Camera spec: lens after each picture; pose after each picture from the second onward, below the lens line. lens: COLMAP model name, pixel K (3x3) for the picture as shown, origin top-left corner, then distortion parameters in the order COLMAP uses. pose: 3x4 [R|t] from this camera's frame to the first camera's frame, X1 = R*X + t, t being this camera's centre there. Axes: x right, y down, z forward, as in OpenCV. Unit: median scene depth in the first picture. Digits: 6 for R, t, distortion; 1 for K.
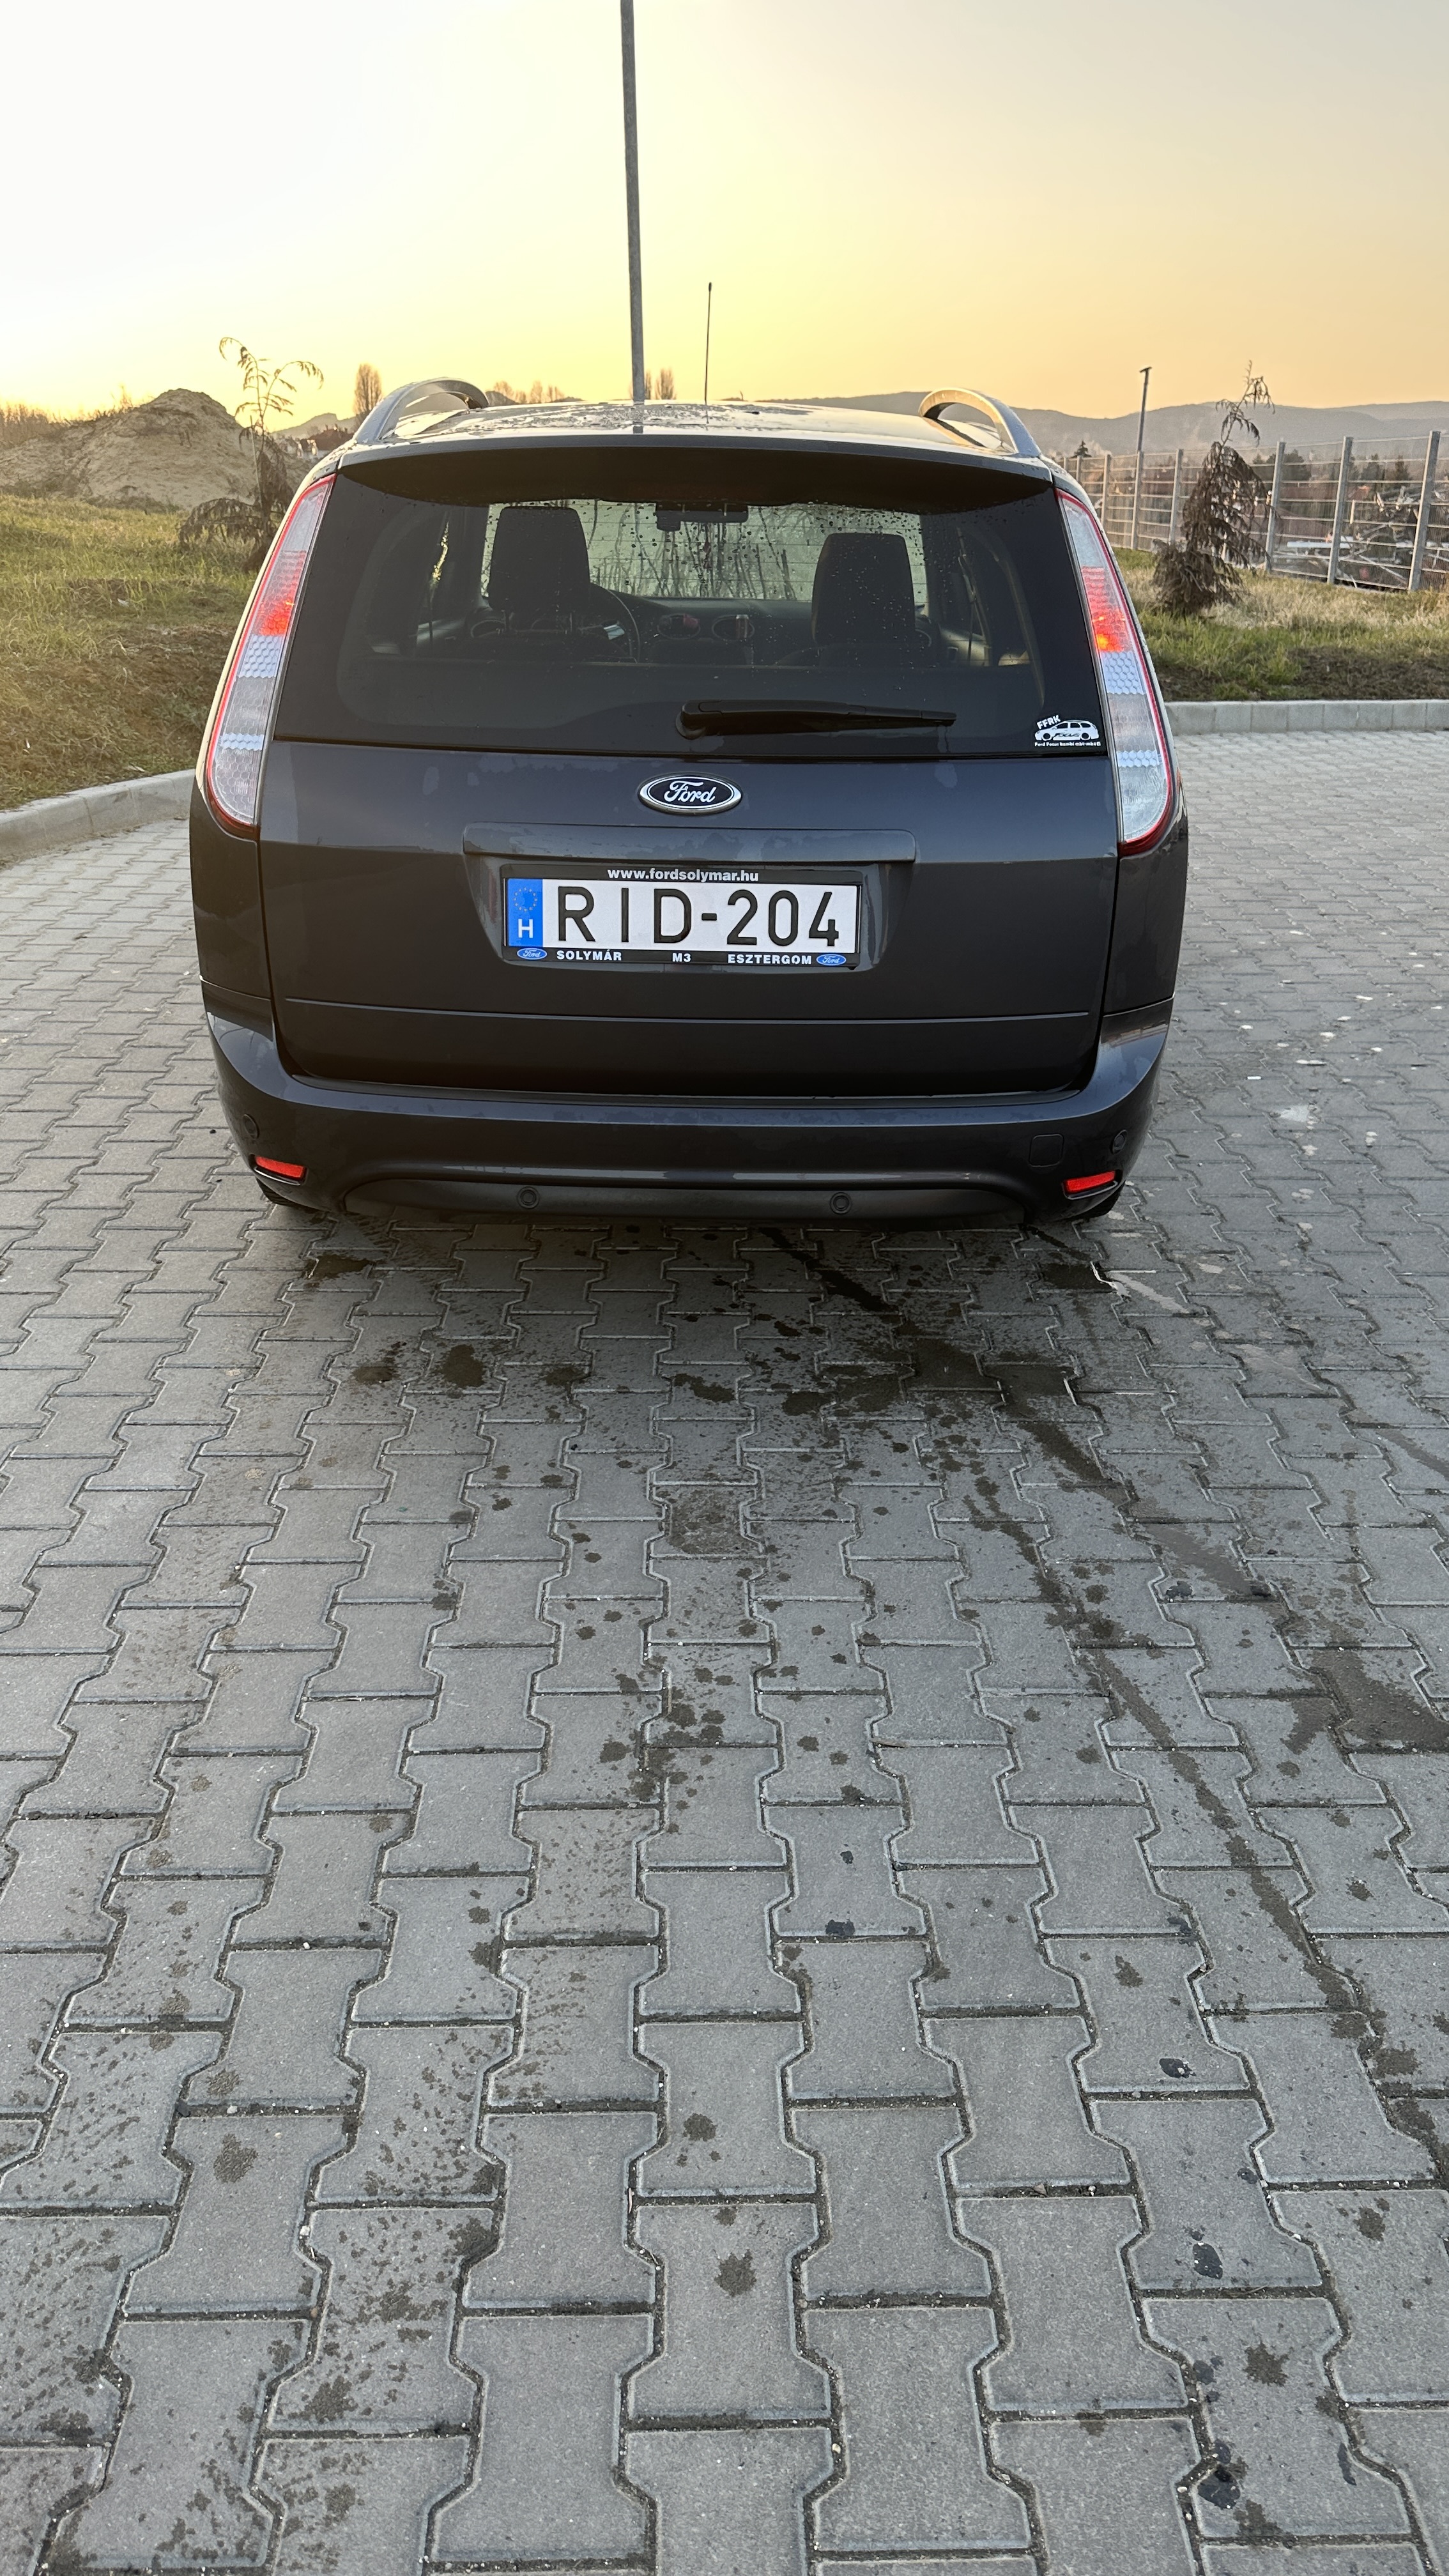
lens RADIAL K [[1721.0, 0, 717.2], [0, 1721.0, 1292.4], [0, 0, 1]] dist [-0.000537, -0.001028]
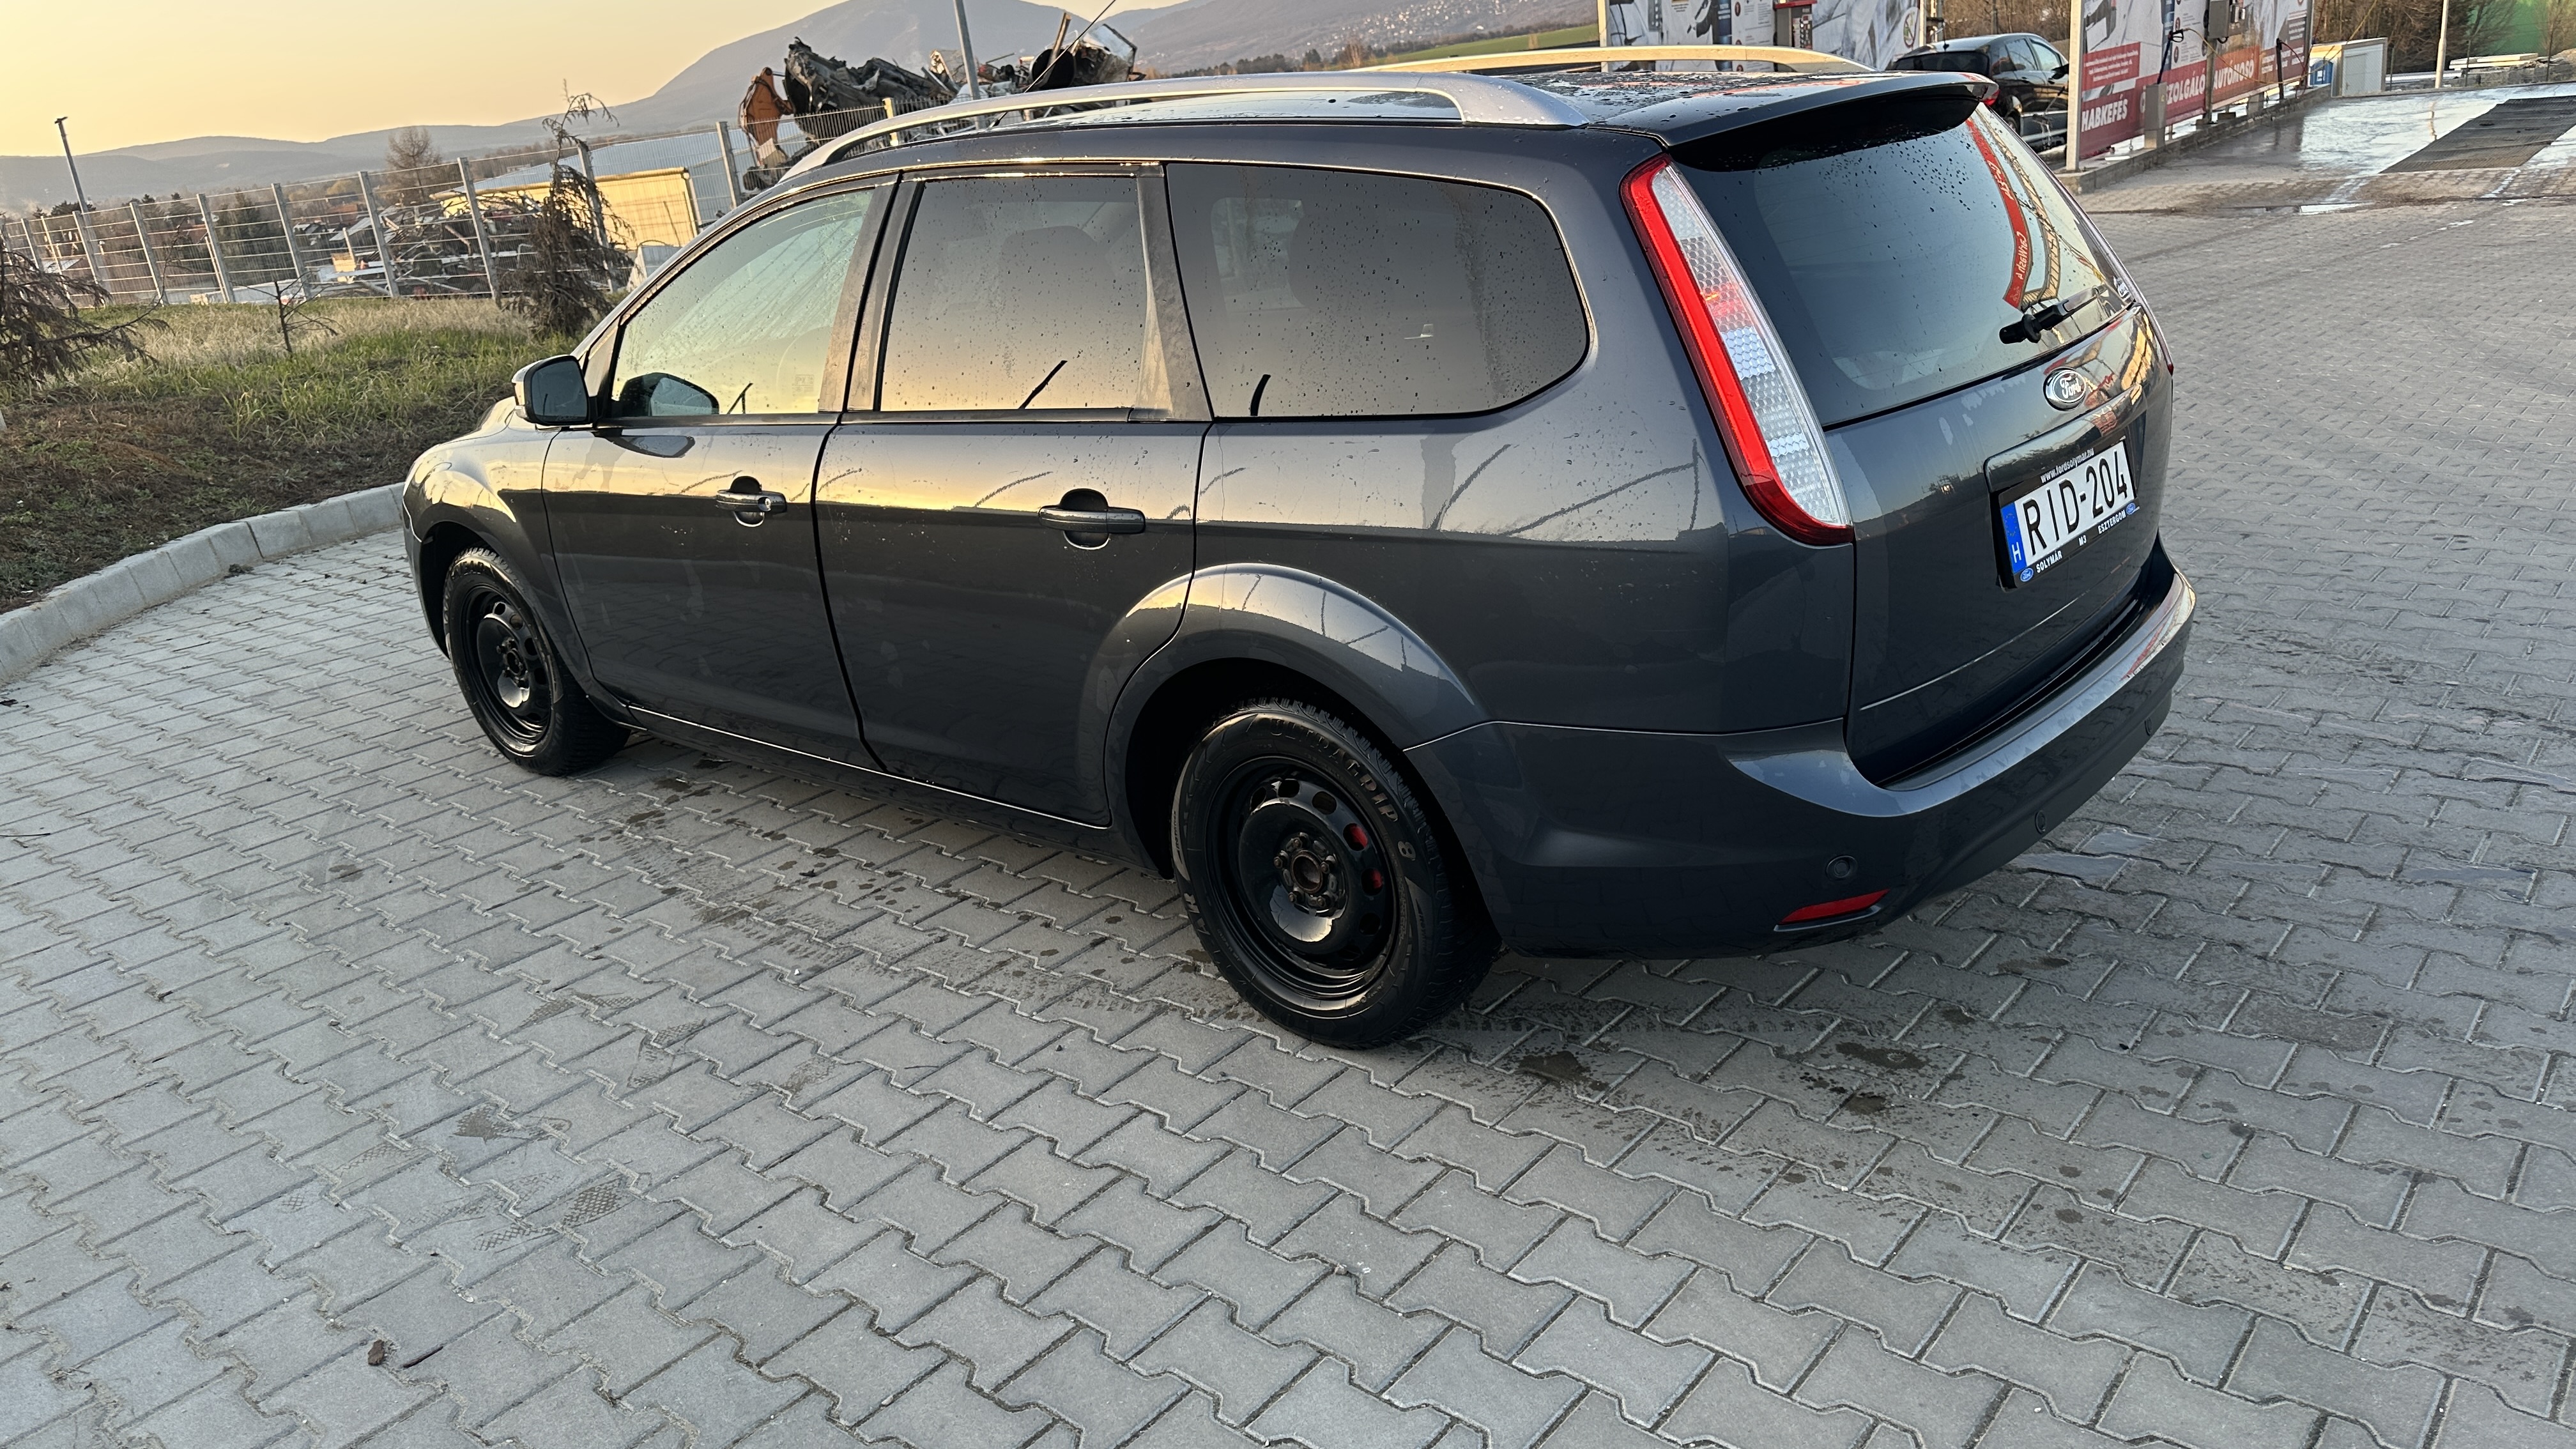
lens RADIAL K [[1721.0, 0, 1289.3], [0, 1721.0, 717.0], [0, 0, 1]] dist [-0.000537, -0.001028]
pose [[0.686548, -0.318795, 0.653469, -1.058504], [0.406983, 0.913259, 0.017950, -0.311079], [-0.602509, 0.253627, 0.756740, 0.533522]]
